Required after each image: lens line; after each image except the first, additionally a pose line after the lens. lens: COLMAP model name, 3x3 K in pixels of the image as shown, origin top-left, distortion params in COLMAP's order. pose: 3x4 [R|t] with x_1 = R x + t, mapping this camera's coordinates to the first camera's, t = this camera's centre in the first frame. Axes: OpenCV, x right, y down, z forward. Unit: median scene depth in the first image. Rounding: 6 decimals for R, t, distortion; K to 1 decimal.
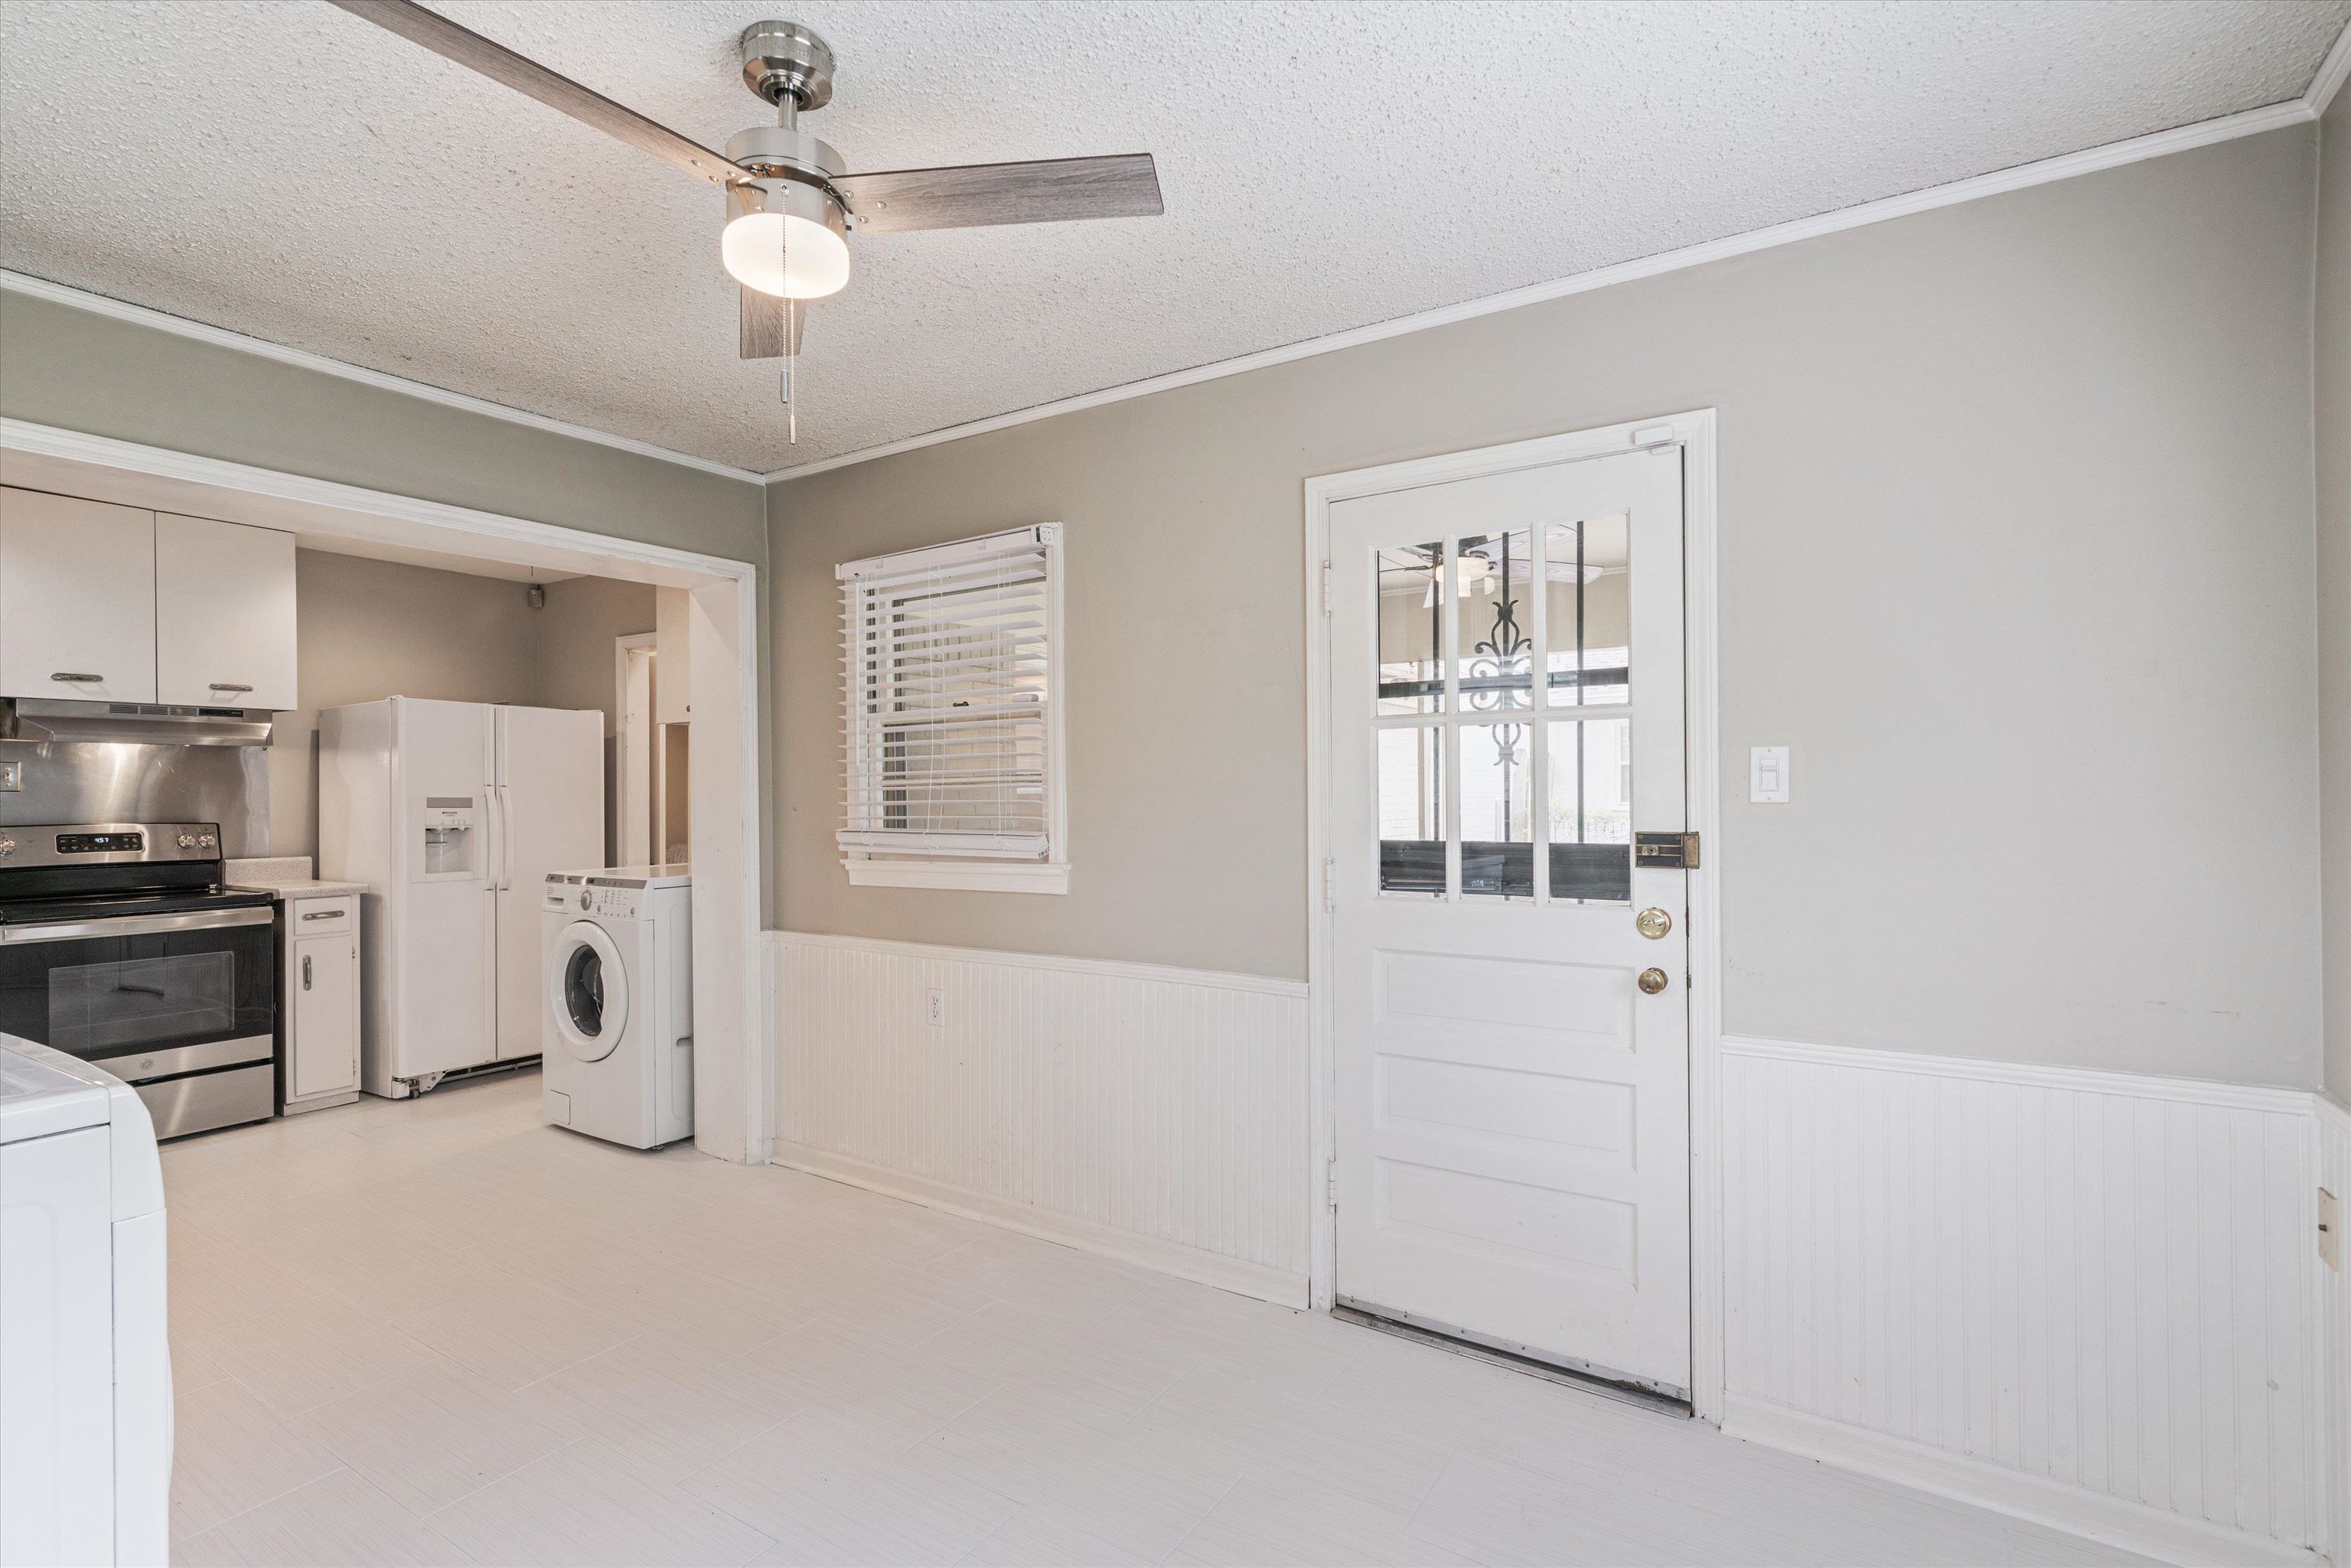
lens RADIAL K [[1082.3, 0, 1181.5], [0, 1082.3, 792.7], [0, 0, 1]] dist [-0.003083, -0.000555]
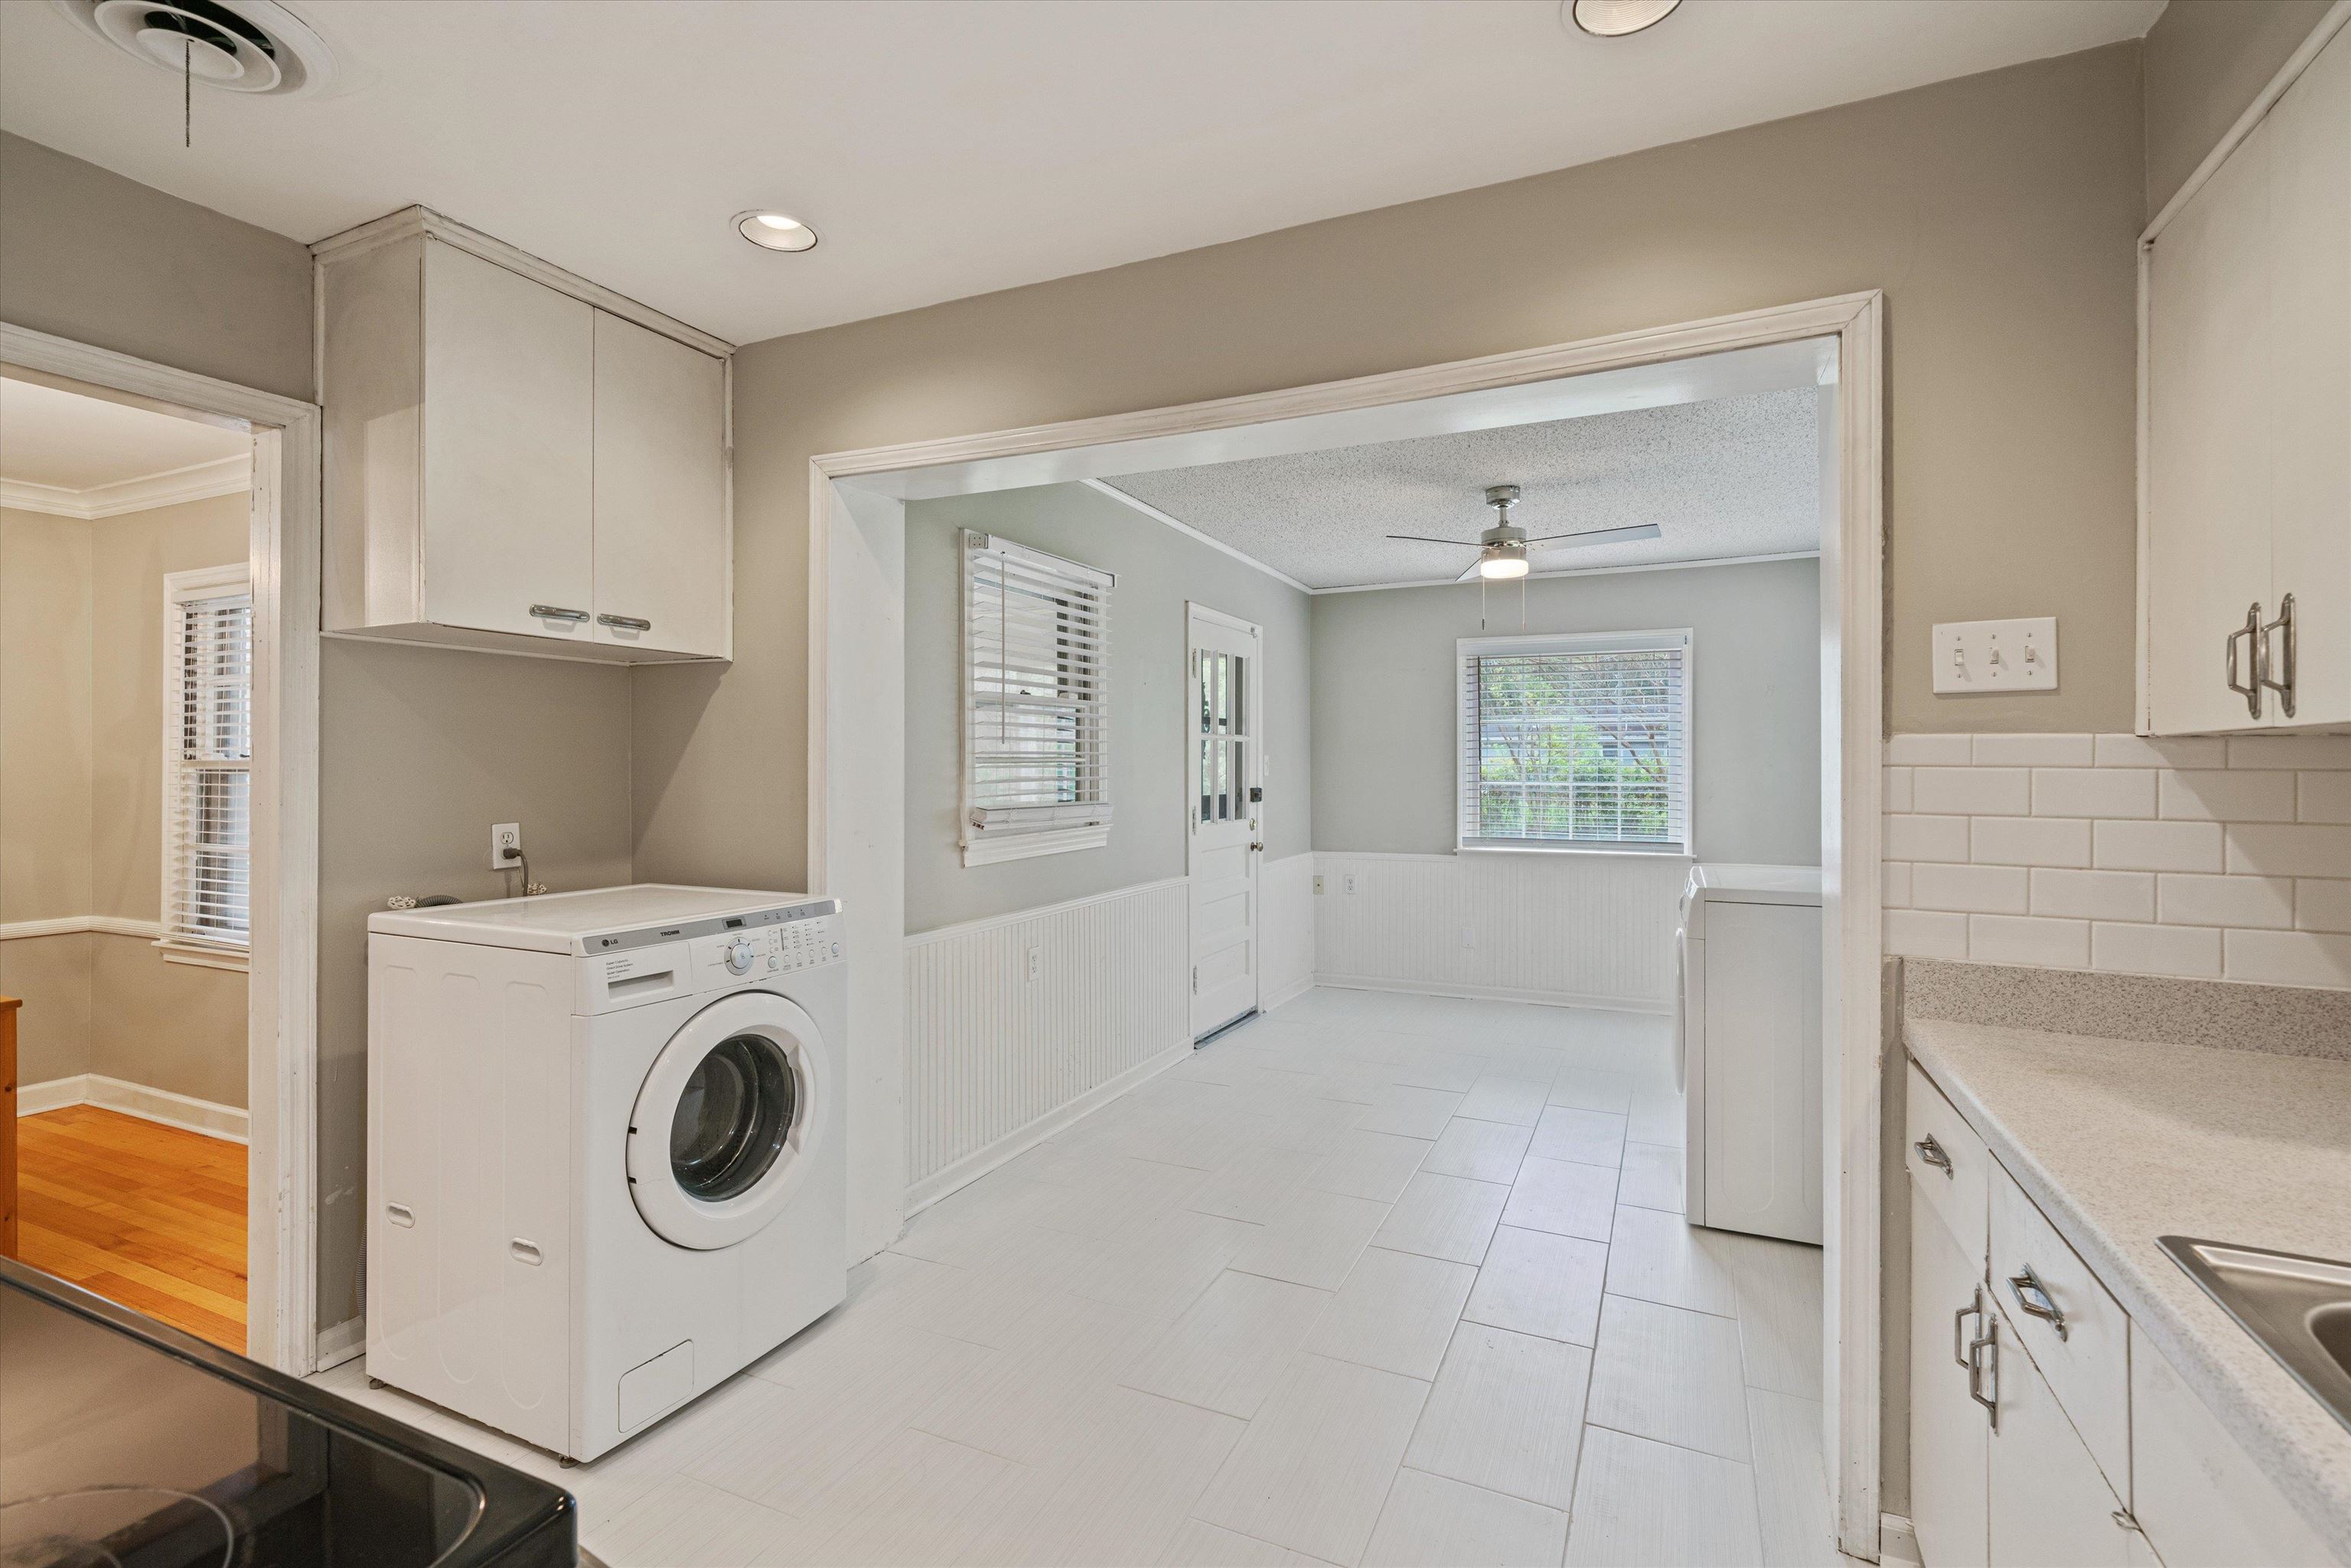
lens RADIAL K [[1087.1, 0, 1176.2], [0, 1087.1, 760.5], [0, 0, 1]] dist [-0.001573, -0.000254]
pose [[-0.128611, 0.010757, 0.991637, -1.052813], [-0.005720, 0.999916, -0.011589, 0.000837], [-0.991679, -0.007162, -0.128538, 0.774312]]
